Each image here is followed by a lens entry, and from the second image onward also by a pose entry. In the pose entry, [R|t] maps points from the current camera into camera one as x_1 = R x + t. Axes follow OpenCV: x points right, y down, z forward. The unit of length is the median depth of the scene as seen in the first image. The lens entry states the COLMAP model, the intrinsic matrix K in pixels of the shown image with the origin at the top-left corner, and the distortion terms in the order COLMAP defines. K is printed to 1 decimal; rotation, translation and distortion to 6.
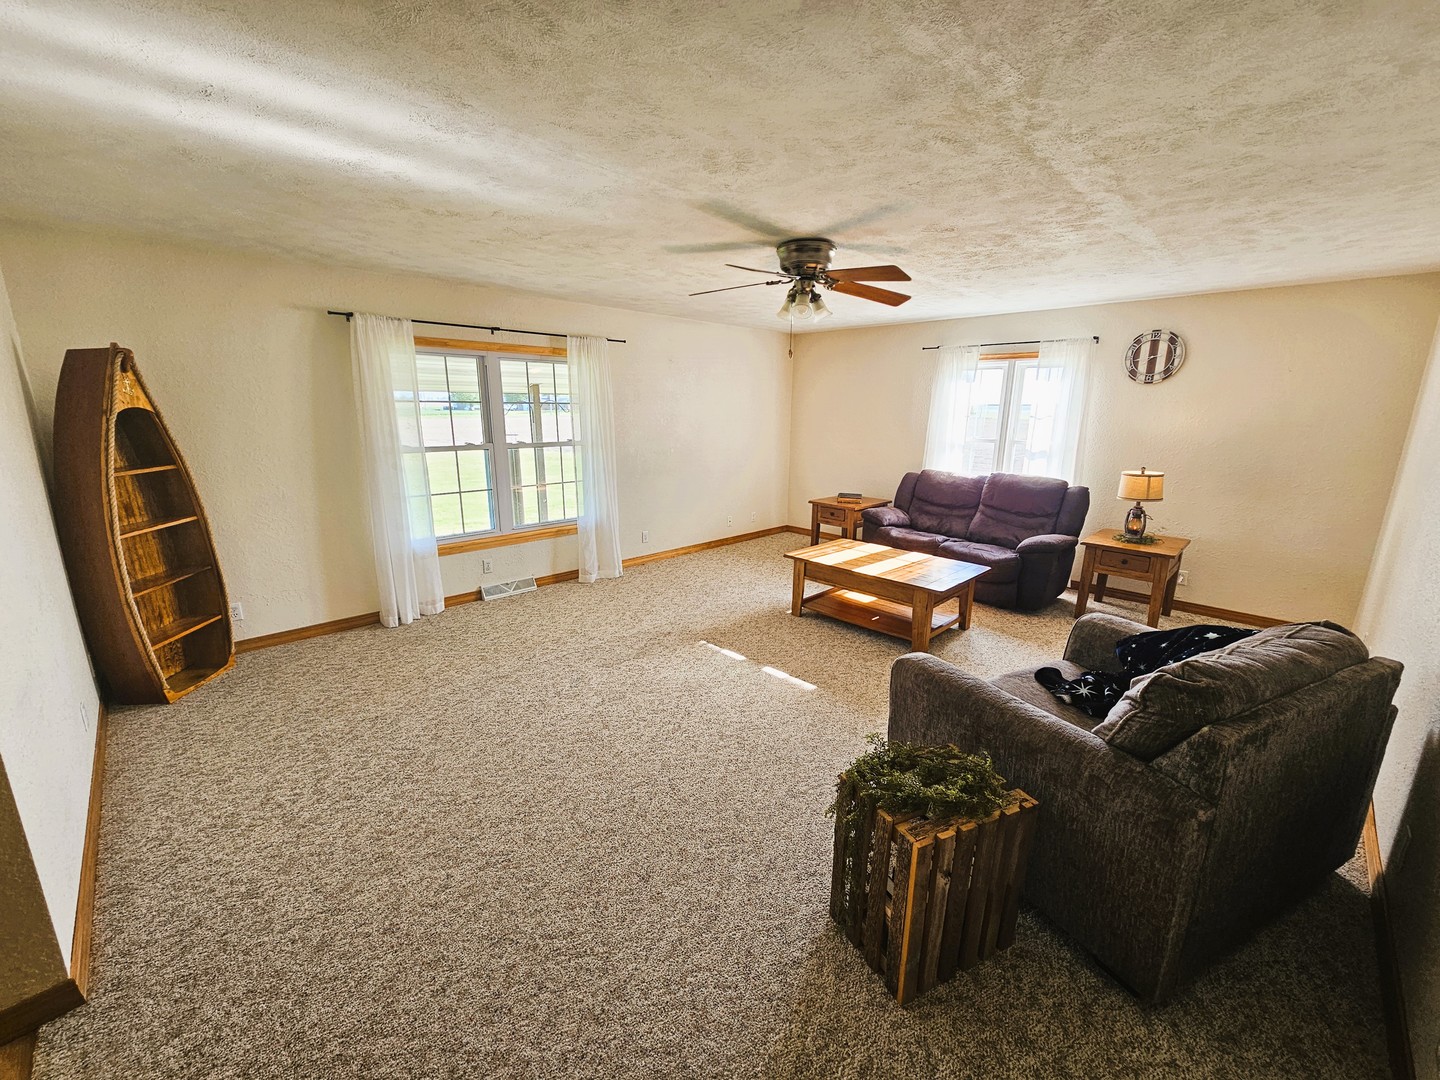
lens RADIAL K [[588.1, 0, 723.0], [0, 588.1, 547.4], [0, 0, 1]] dist [-0.000348, 0.001568]
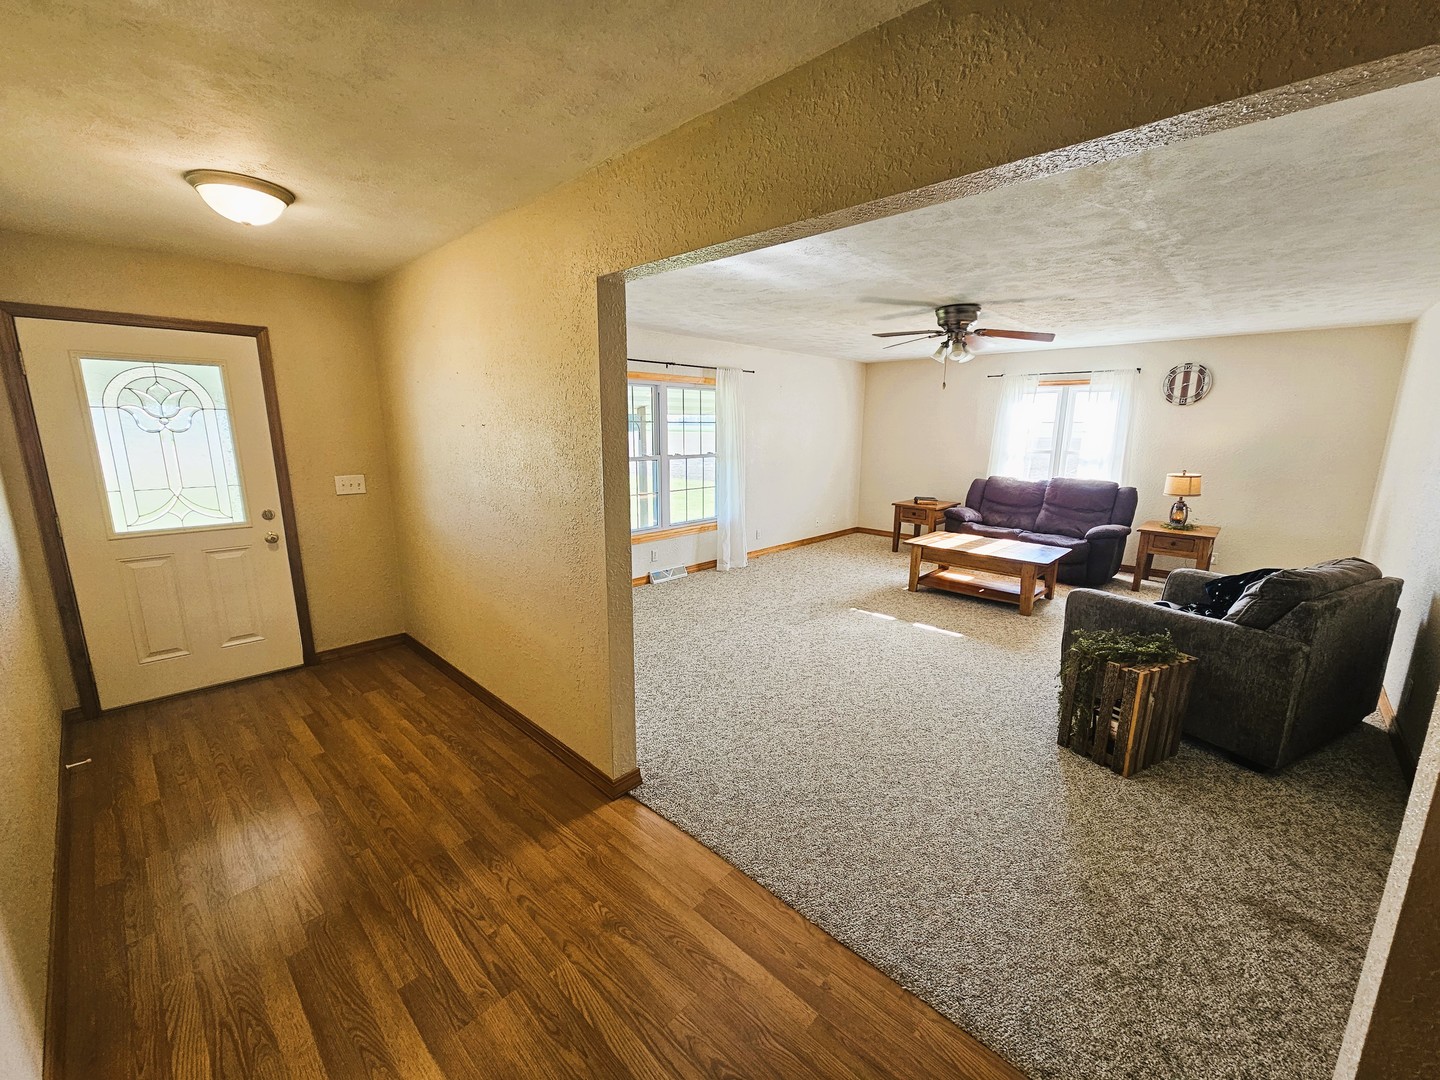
lens RADIAL K [[588.1, 0, 720.7], [0, 588.1, 547.6], [0, 0, 1]] dist [-0.000348, 0.001568]
pose [[0.999587, -0.009789, 0.027034, -0.319176], [0.010584, 0.999511, -0.029416, 0.057131], [-0.026733, 0.029690, 0.999202, -0.238605]]
